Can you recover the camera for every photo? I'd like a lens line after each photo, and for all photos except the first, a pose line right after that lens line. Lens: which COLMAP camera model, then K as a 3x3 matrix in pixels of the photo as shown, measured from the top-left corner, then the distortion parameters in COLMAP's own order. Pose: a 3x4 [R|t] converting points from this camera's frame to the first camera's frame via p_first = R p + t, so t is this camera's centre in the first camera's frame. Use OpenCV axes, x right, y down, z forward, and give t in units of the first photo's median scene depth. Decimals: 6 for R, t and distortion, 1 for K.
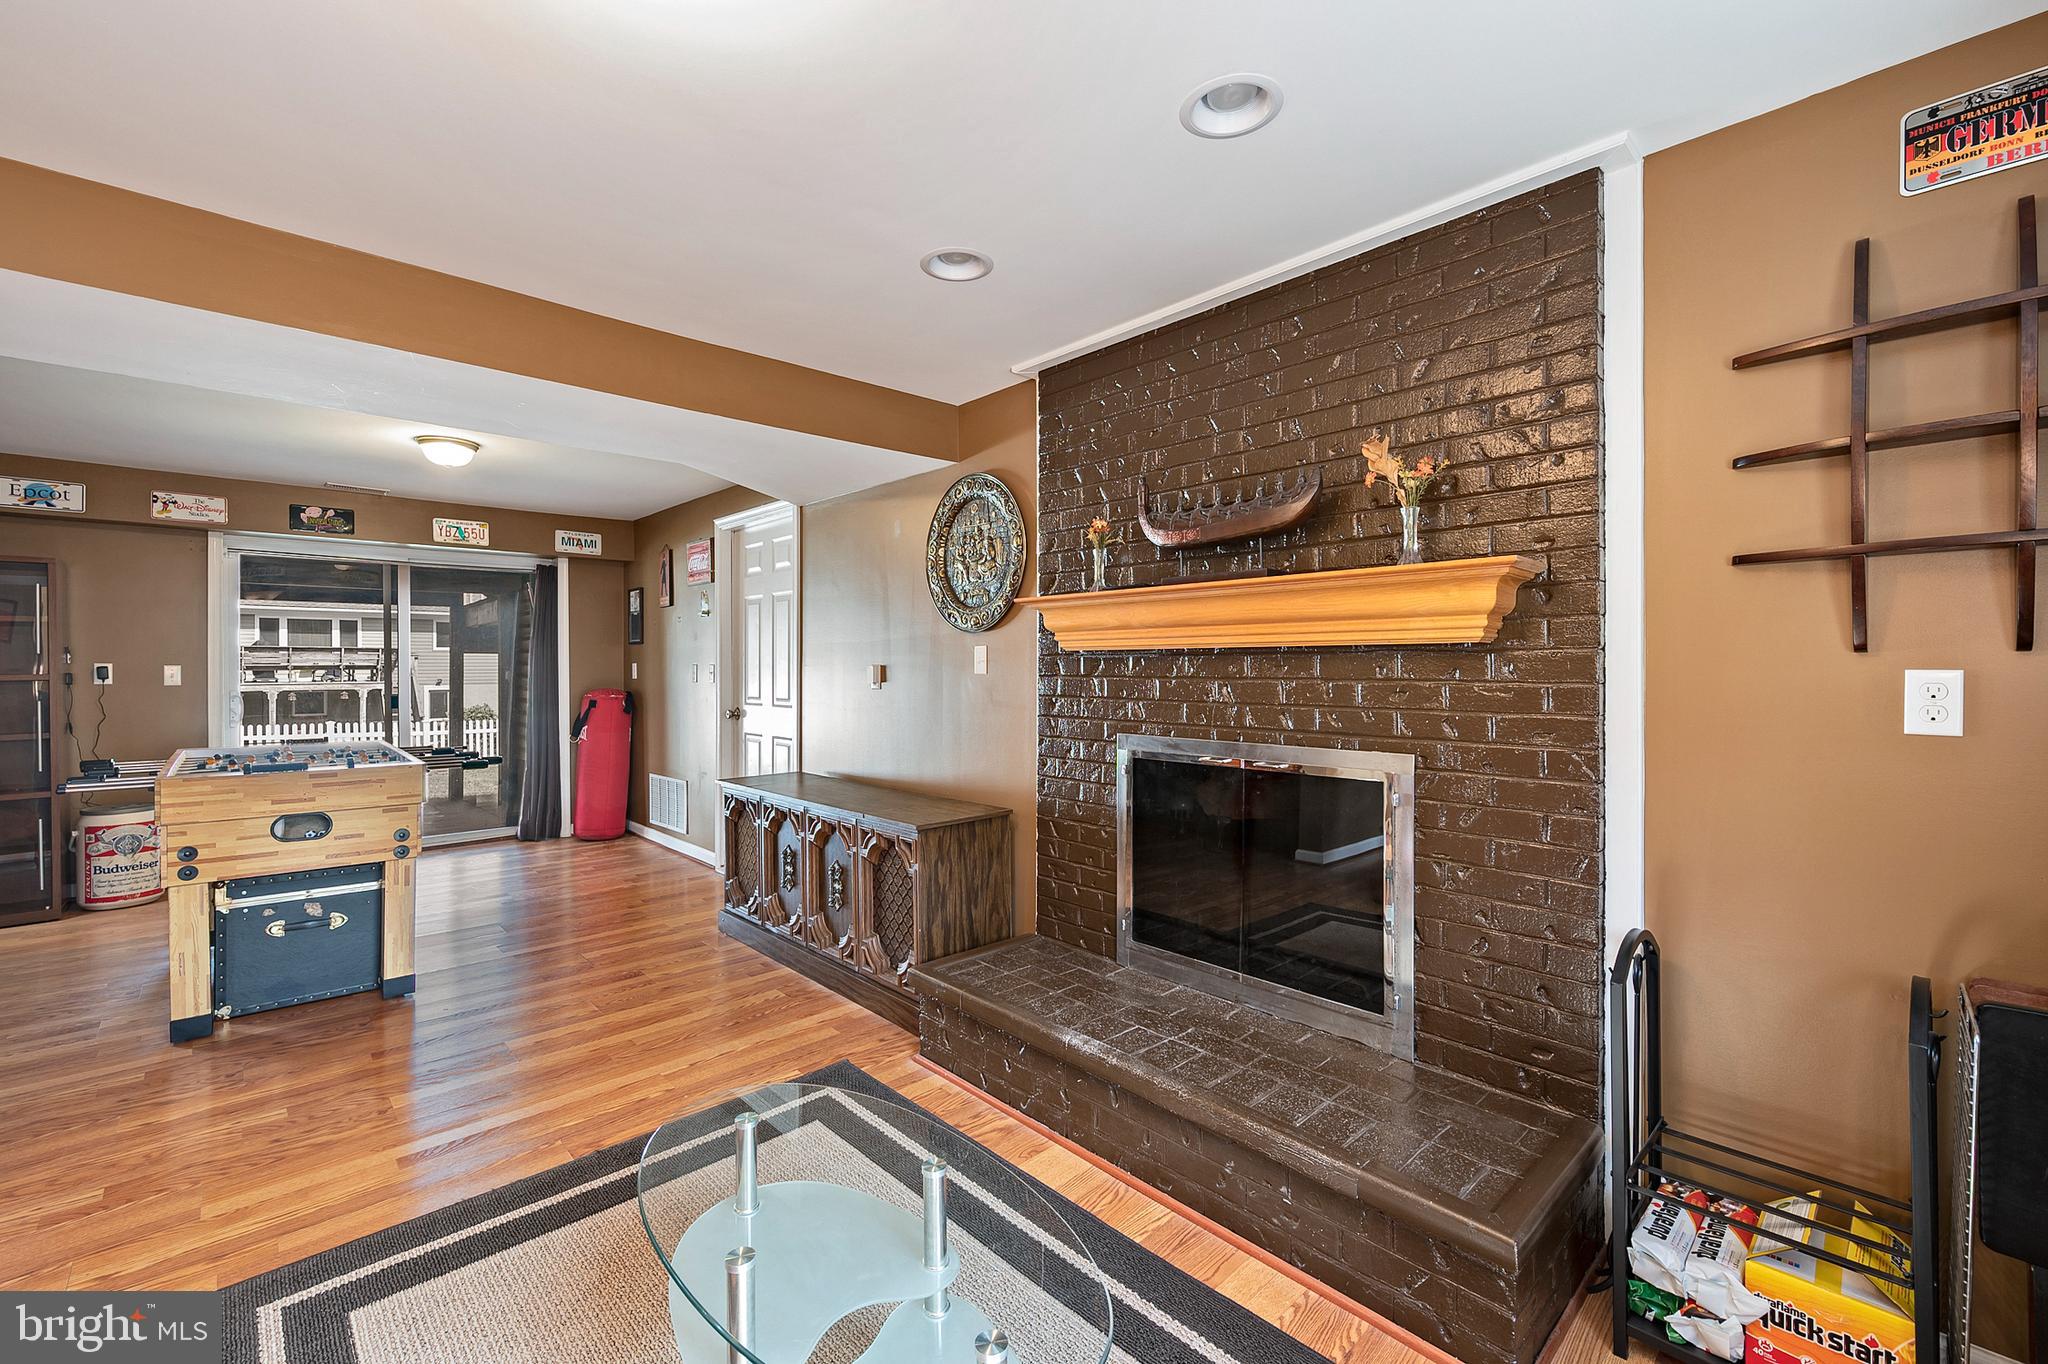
lens RADIAL K [[886.8, 0, 1023.6], [0, 886.8, 672.5], [0, 0, 1]] dist [-0.002307, -0.001134]
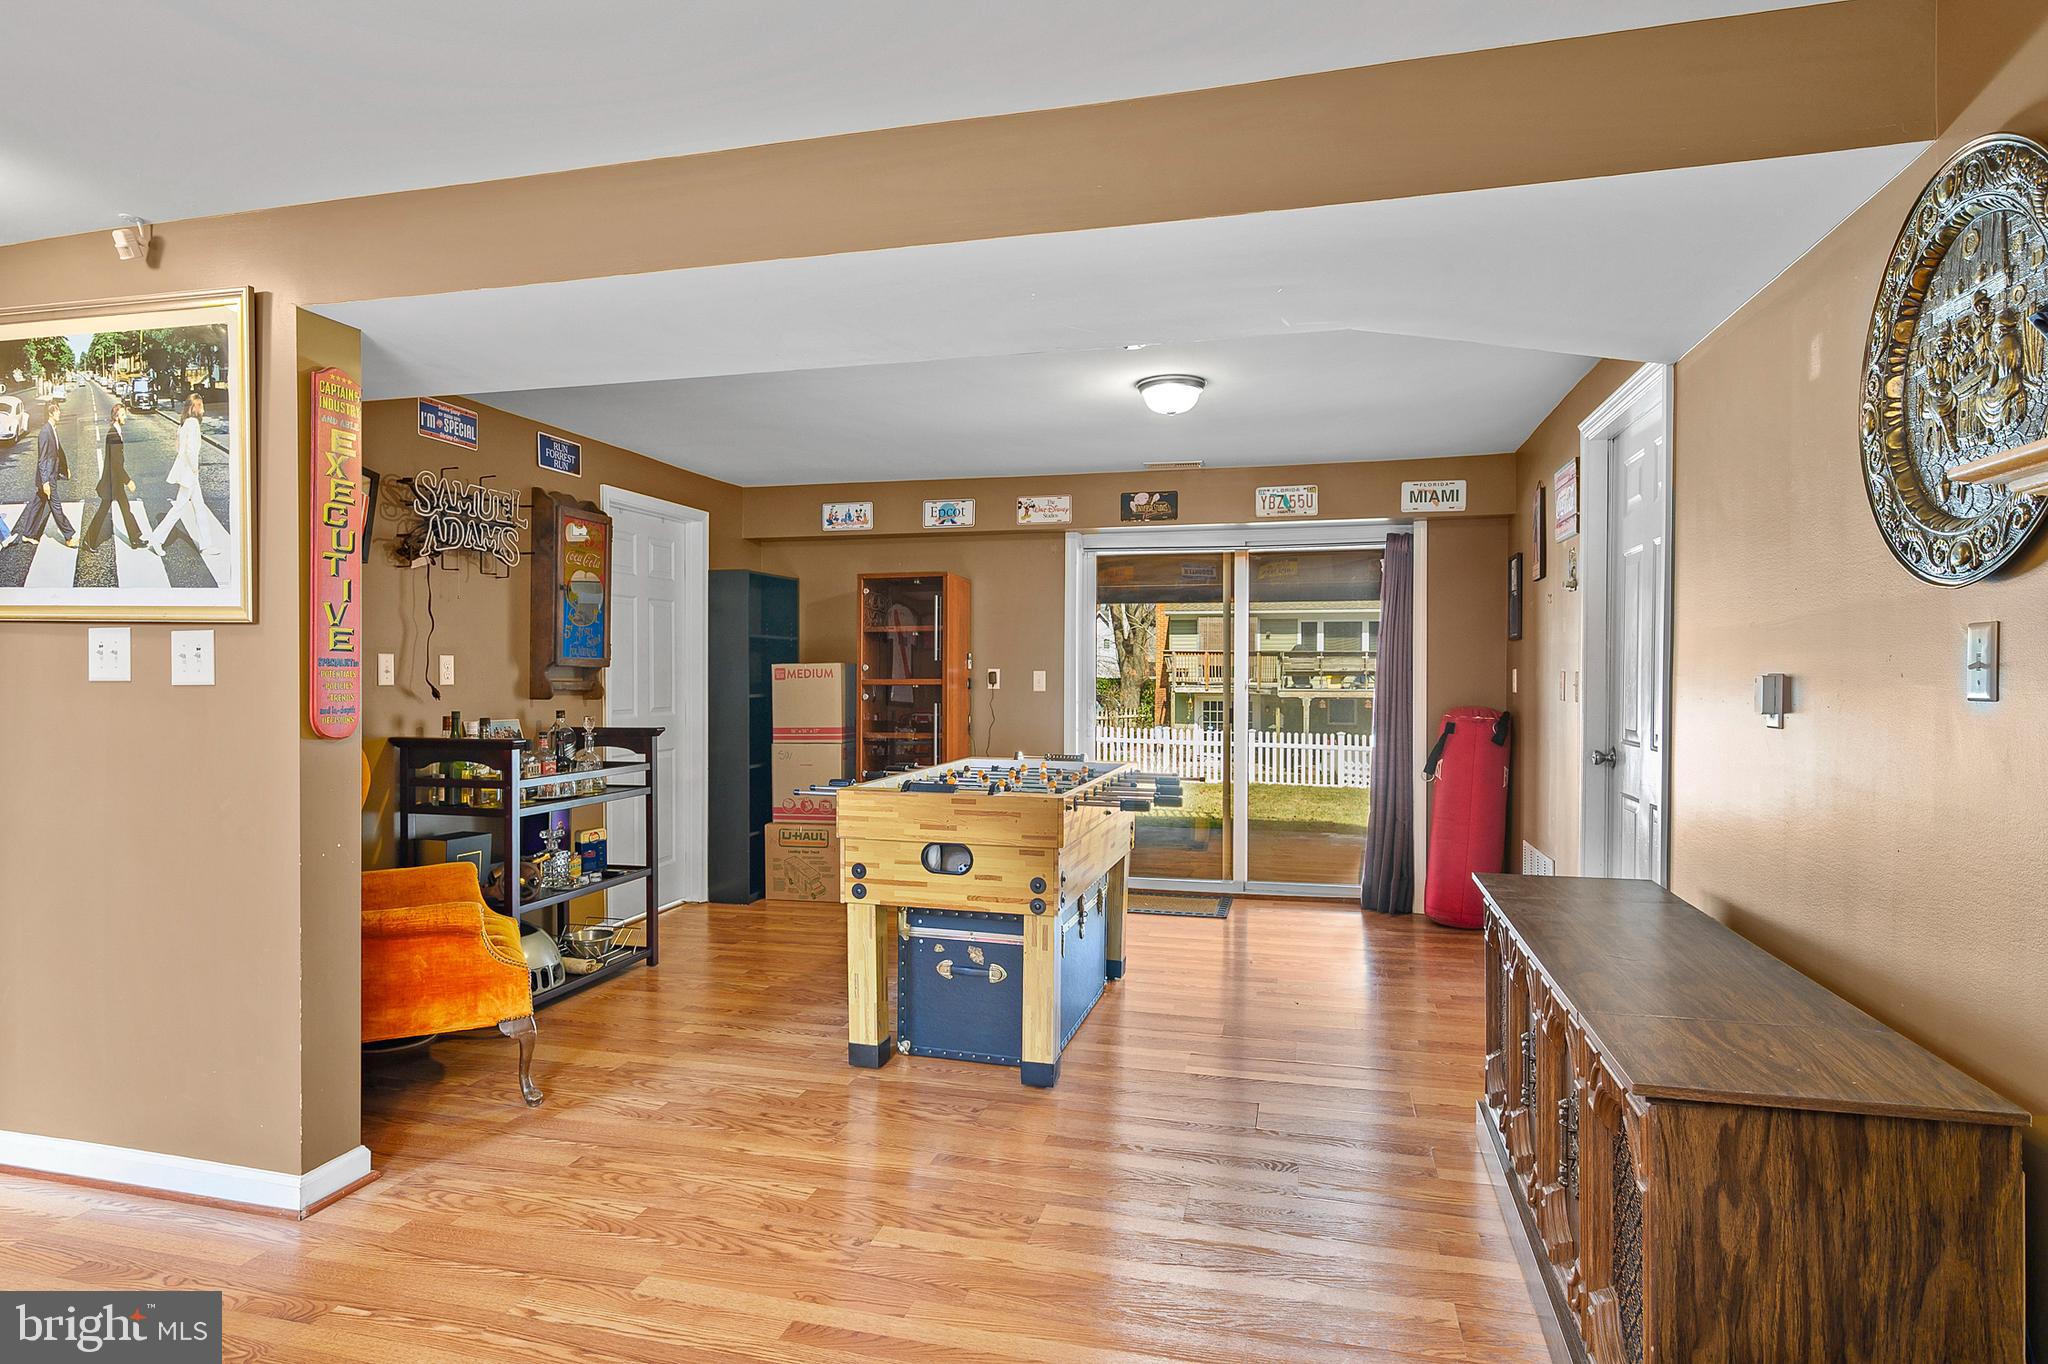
lens RADIAL K [[1119.5, 0, 1026.6], [0, 1119.5, 685.0], [0, 0, 1]] dist [0.000722, -0.002779]
pose [[0.520388, 0.013236, -0.853827, 0.107490], [-0.009850, 0.999906, 0.009497, -0.004193], [0.853873, 0.003468, 0.520470, 0.339690]]
